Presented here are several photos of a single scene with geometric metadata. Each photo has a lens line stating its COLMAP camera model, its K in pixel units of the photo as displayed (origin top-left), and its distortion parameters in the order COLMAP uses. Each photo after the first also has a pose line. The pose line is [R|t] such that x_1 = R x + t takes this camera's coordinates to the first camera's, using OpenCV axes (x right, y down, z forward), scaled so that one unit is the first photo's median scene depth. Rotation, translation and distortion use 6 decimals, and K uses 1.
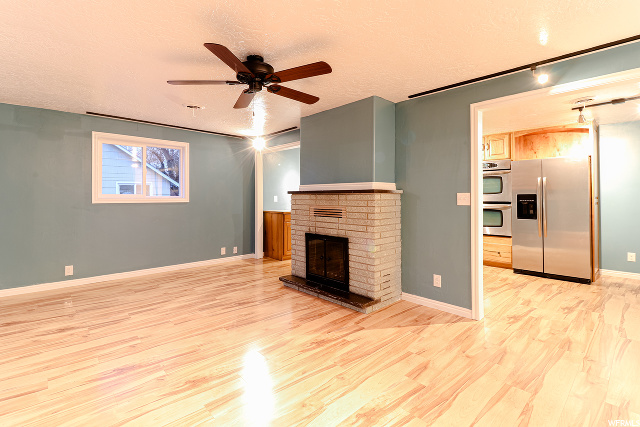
lens RADIAL K [[301.3, 0, 312.5], [0, 301.3, 204.7], [0, 0, 1]] dist [0.003649, -0.004987]
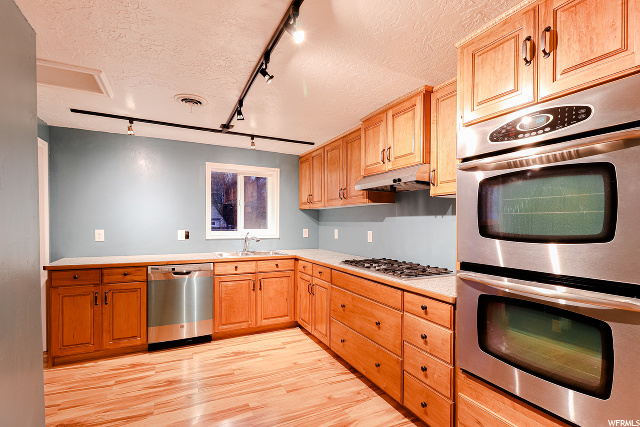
lens RADIAL K [[301.3, 0, 318.3], [0, 301.3, 227.3], [0, 0, 1]] dist [0.003649, -0.004987]
pose [[0.959346, 0.011285, -0.282005, 0.691364], [-0.013687, 0.999885, -0.006550, -0.061228], [0.281899, 0.010143, 0.959390, 1.050206]]
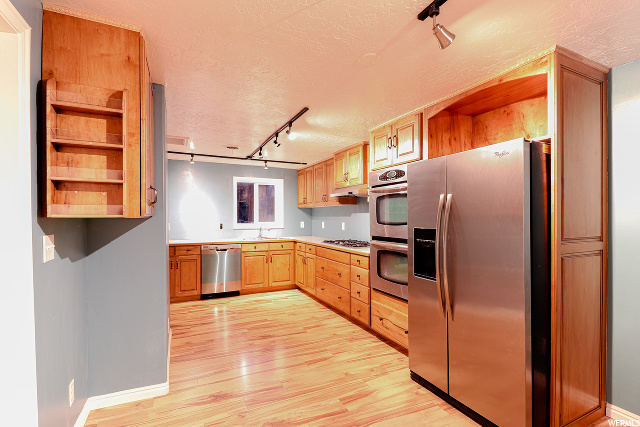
lens RADIAL K [[301.3, 0, 316.7], [0, 301.3, 218.8], [0, 0, 1]] dist [0.003649, -0.004987]
pose [[0.954015, 0.002293, -0.299749, 0.886265], [-0.006938, 0.999872, -0.014432, -0.053777], [0.299677, 0.015848, 0.953909, 0.605952]]
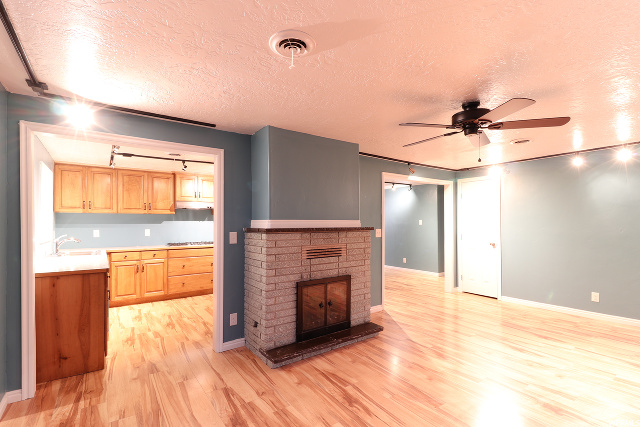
lens RADIAL K [[301.3, 0, 318.7], [0, 301.3, 219.7], [0, 0, 1]] dist [0.003649, -0.004987]
pose [[0.116323, 0.010140, 0.993160, -0.870518], [0.027571, 0.999530, -0.013434, -0.062140], [-0.992829, 0.028945, 0.115988, 0.937333]]
